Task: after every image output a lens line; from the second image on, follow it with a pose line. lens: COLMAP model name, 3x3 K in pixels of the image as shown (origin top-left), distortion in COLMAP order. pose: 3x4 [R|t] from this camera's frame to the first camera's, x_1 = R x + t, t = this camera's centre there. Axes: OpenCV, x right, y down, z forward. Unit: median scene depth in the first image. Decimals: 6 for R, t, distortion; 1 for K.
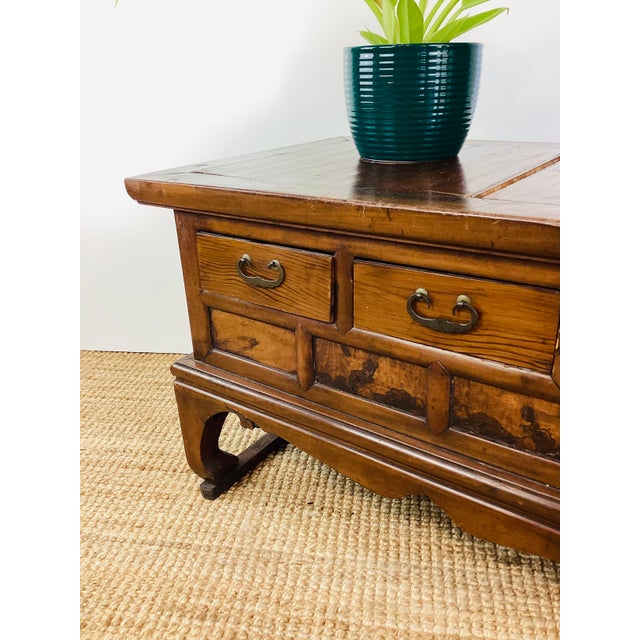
lens RADIAL K [[580.6, 0, 317.6], [0, 580.6, 323.2], [0, 0, 1]] dist [0.082004, -0.154643]
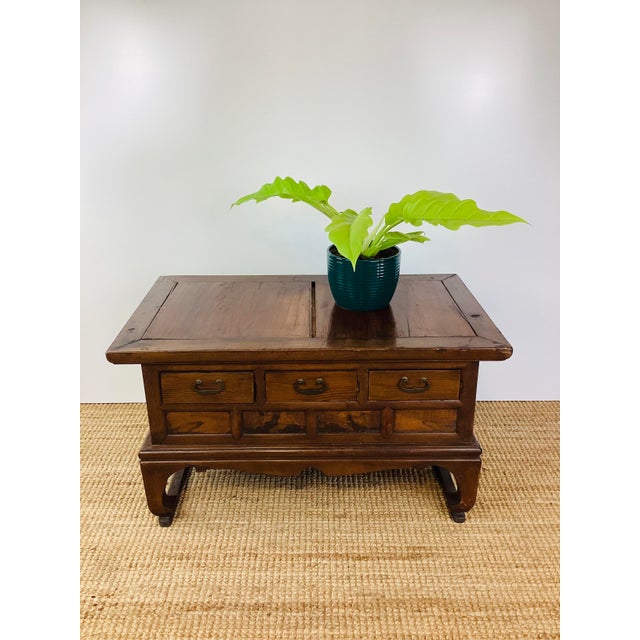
lens RADIAL K [[580.6, 0, 317.6], [0, 580.6, 323.2], [0, 0, 1]] dist [0.082004, -0.154643]
pose [[0.803941, -0.206569, 0.557681, -0.821714], [0.212351, 0.975630, 0.055259, -0.316934], [-0.555505, 0.073999, 0.828214, -0.786695]]
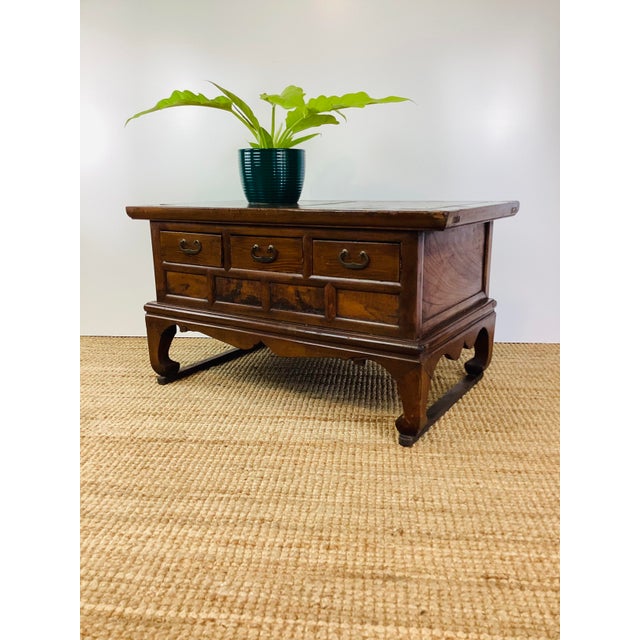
lens RADIAL K [[578.6, 0, 320.0], [0, 578.6, 320.0], [0, 0, 1]] dist [0.104660, -0.217917]
pose [[0.998498, 0.009533, 0.053961, 0.255327], [-0.000412, 0.986028, -0.166577, 0.516325], [-0.054795, 0.166304, 0.984551, -1.040801]]
